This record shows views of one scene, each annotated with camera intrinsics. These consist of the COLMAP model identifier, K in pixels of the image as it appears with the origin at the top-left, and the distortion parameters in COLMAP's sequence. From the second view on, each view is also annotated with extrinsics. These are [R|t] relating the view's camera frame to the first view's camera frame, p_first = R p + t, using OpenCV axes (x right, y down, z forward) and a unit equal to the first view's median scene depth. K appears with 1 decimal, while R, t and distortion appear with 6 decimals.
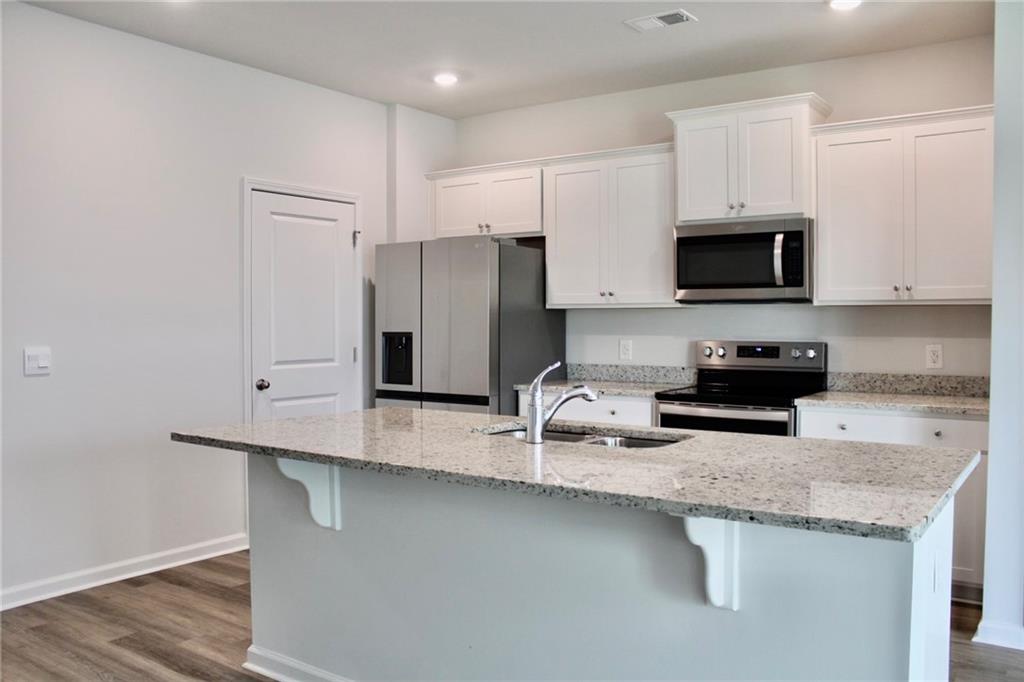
lens RADIAL K [[889.4, 0, 512.0], [0, 889.4, 341.0], [0, 0, 1]] dist [-0.175291, 0.220575]
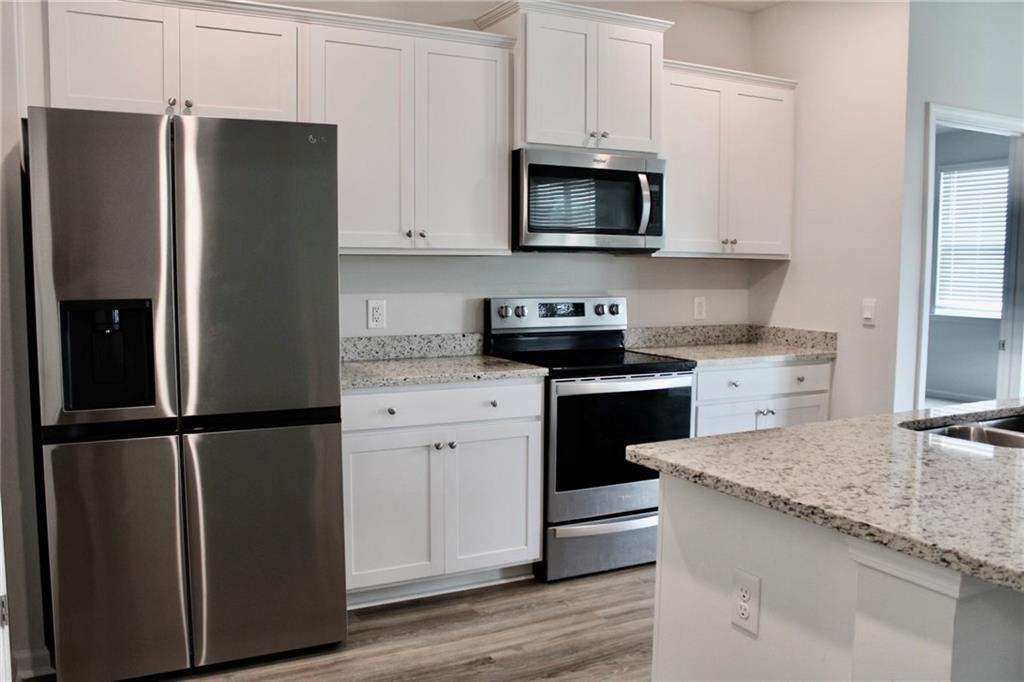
lens RADIAL K [[889.4, 0, 512.0], [0, 889.4, 341.0], [0, 0, 1]] dist [-0.175291, 0.220575]
pose [[0.434479, -0.073029, 0.897717, -0.449816], [0.014648, 0.997149, 0.074028, -0.019041], [-0.900563, -0.019014, 0.434309, 0.594811]]
